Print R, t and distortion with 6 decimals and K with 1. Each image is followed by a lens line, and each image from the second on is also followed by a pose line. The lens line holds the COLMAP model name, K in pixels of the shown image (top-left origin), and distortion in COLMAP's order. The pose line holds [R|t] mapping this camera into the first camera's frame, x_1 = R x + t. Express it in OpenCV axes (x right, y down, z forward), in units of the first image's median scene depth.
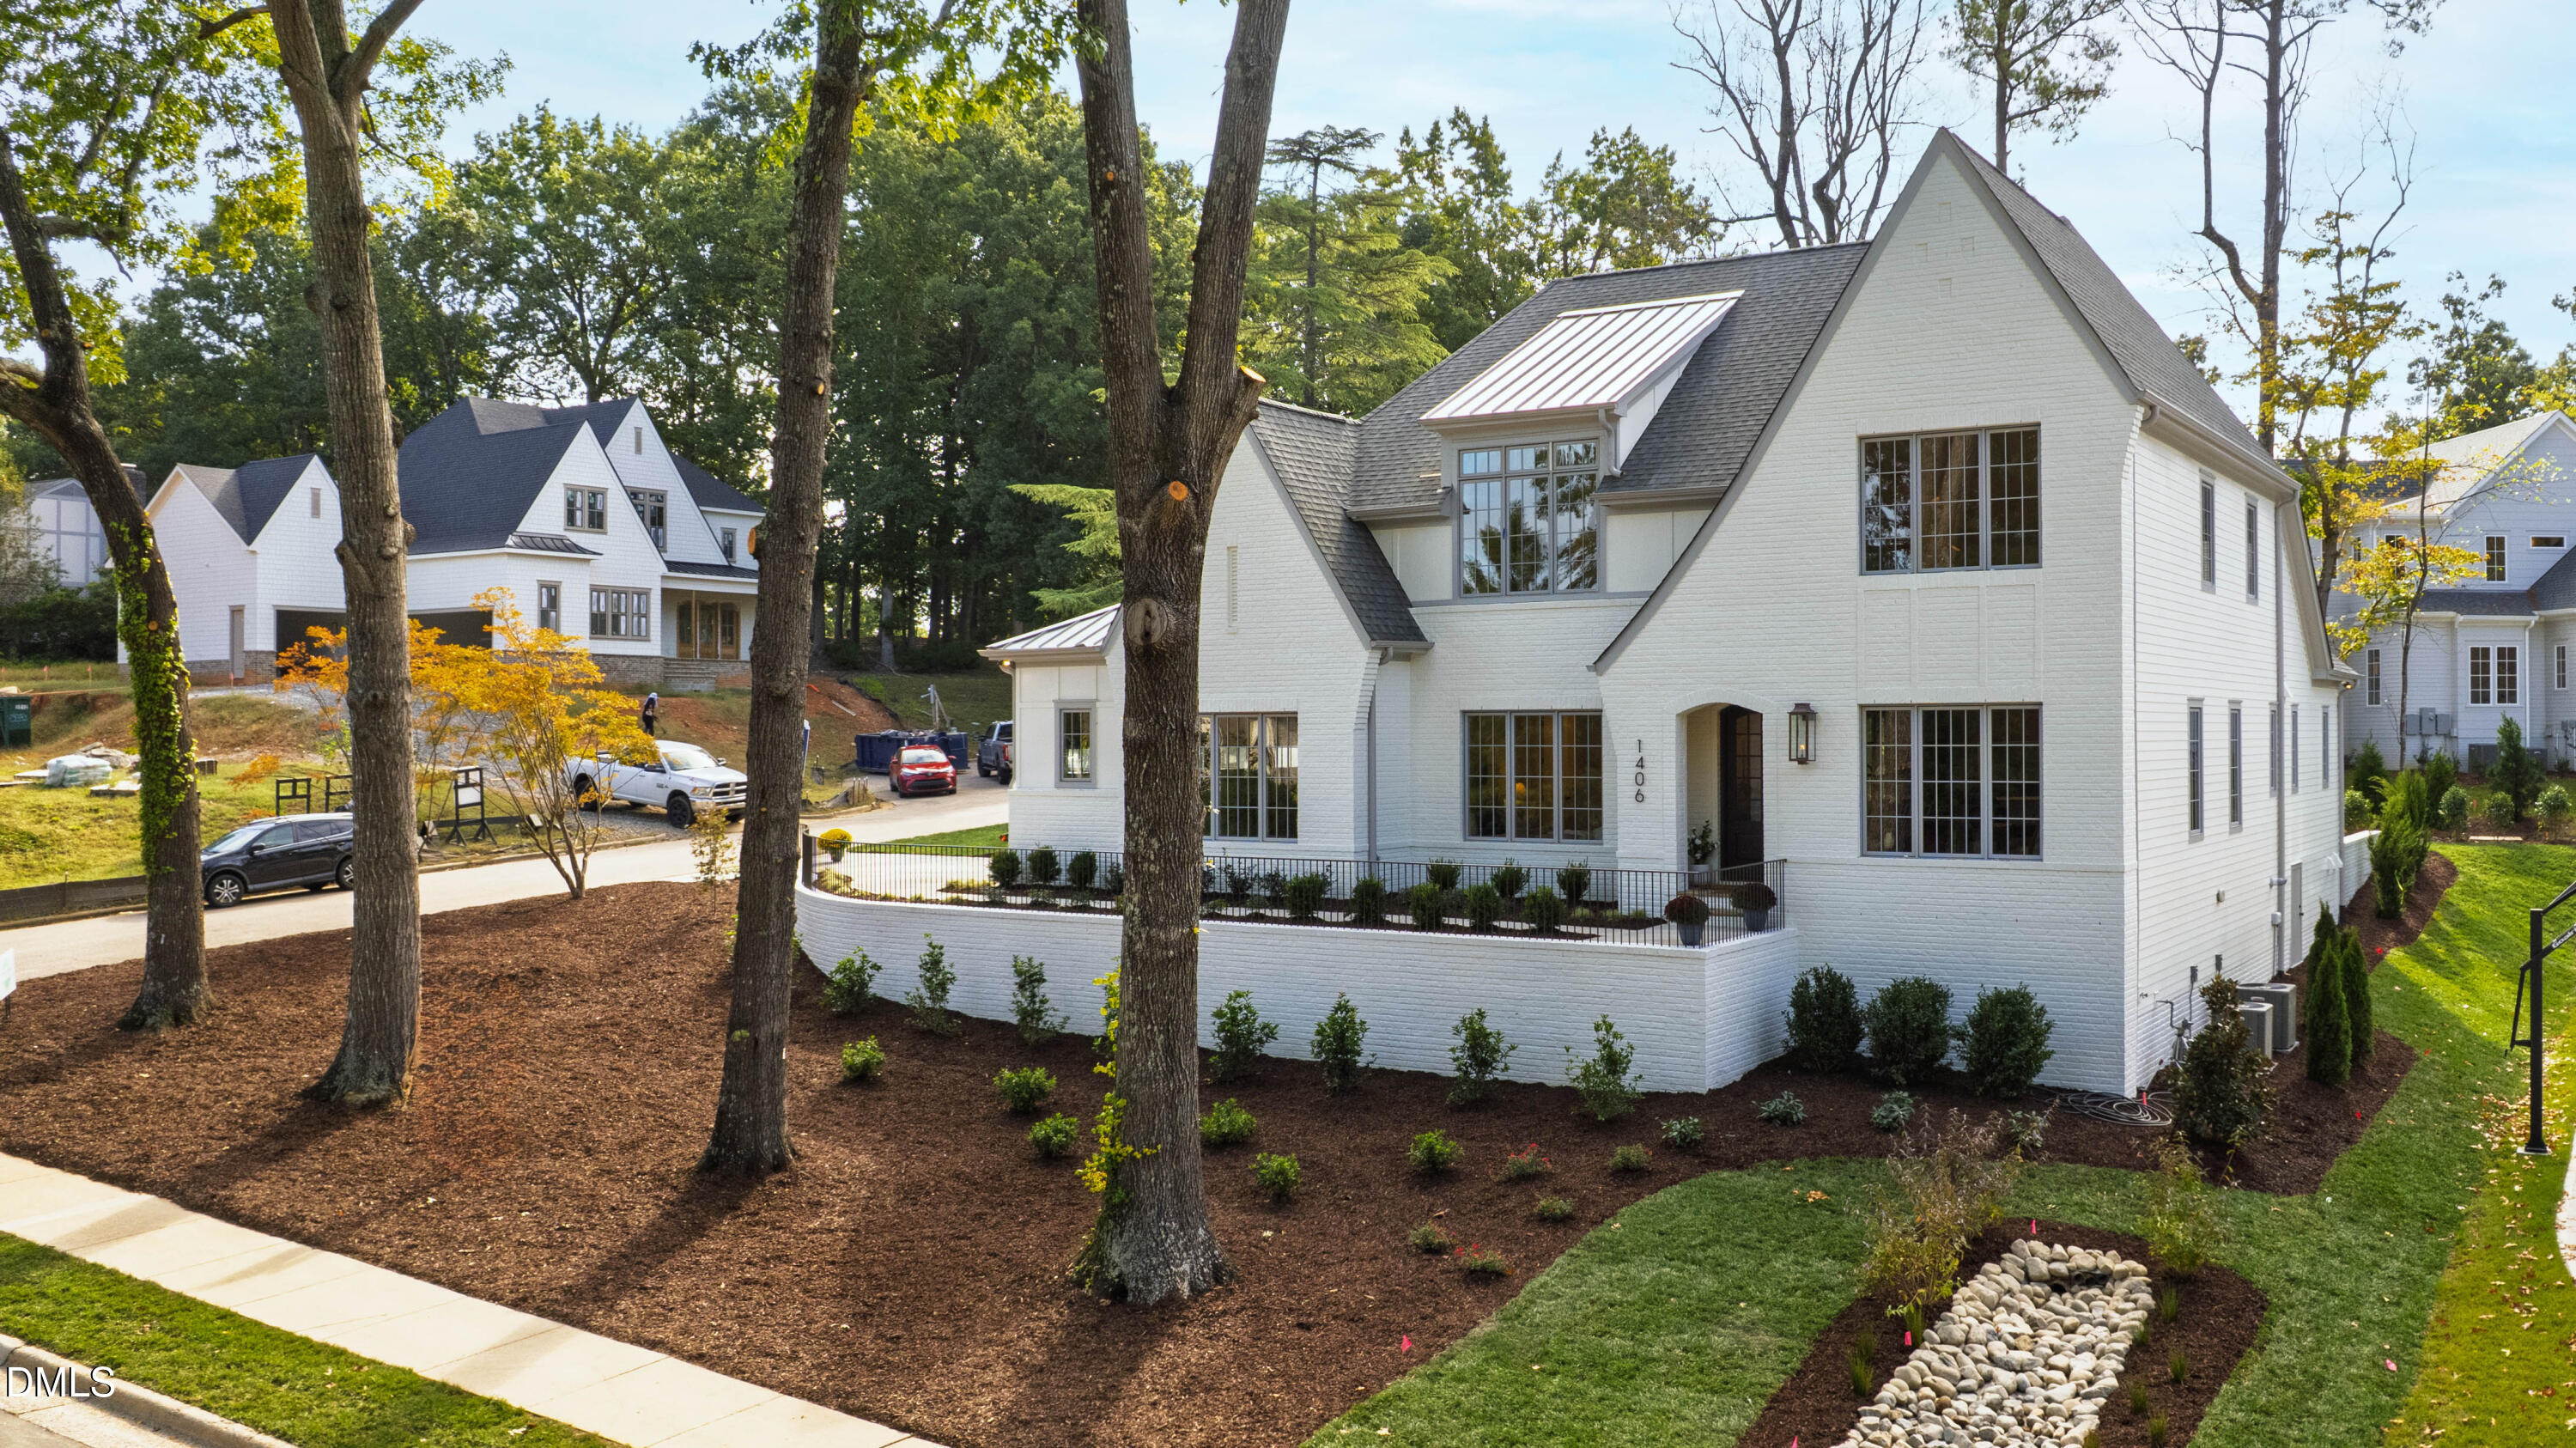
lens RADIAL K [[2005.5, 0, 1288.0], [0, 2005.5, 724.0], [0, 0, 1]] dist [-0.040552, -0.002982]
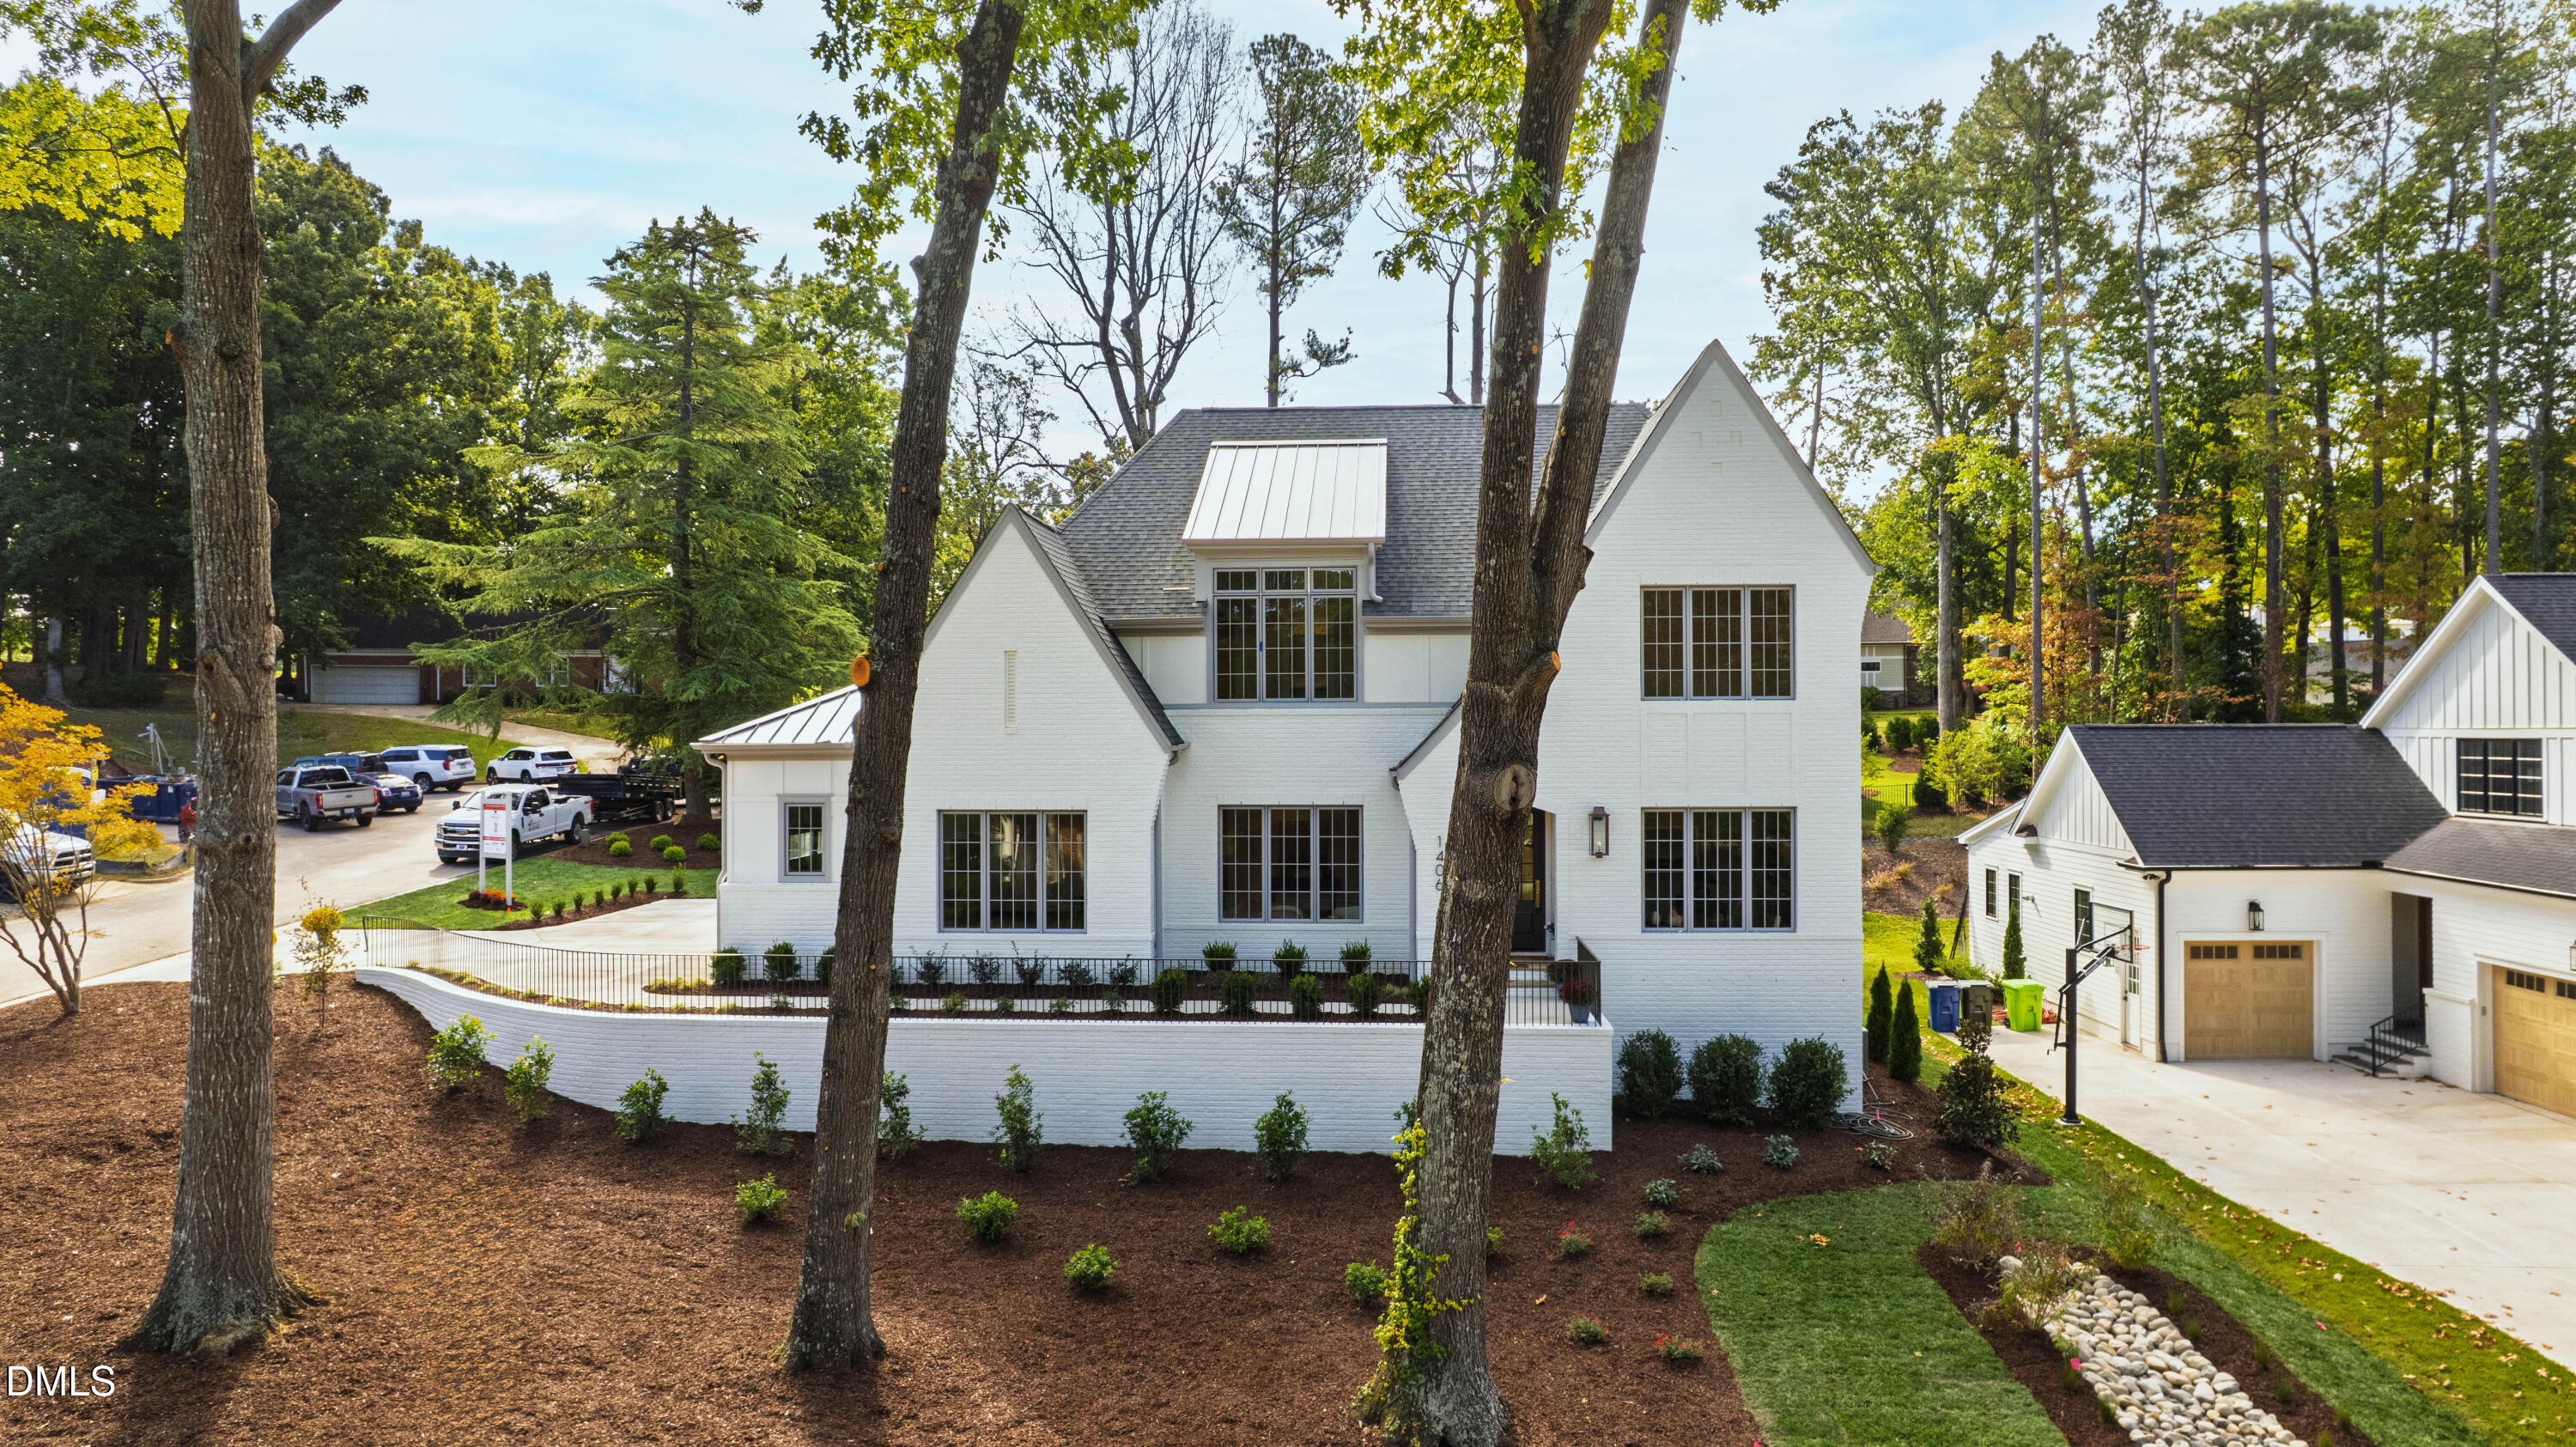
lens RADIAL K [[1690.7, 0, 1288.0], [0, 1690.7, 723.5], [0, 0, 1]] dist [-0.078587, 0.075549]
pose [[0.887524, 0.002664, 0.460755, -0.385554], [0.003633, 0.999912, -0.012779, -0.049621], [-0.460748, 0.013016, 0.887436, 0.199834]]
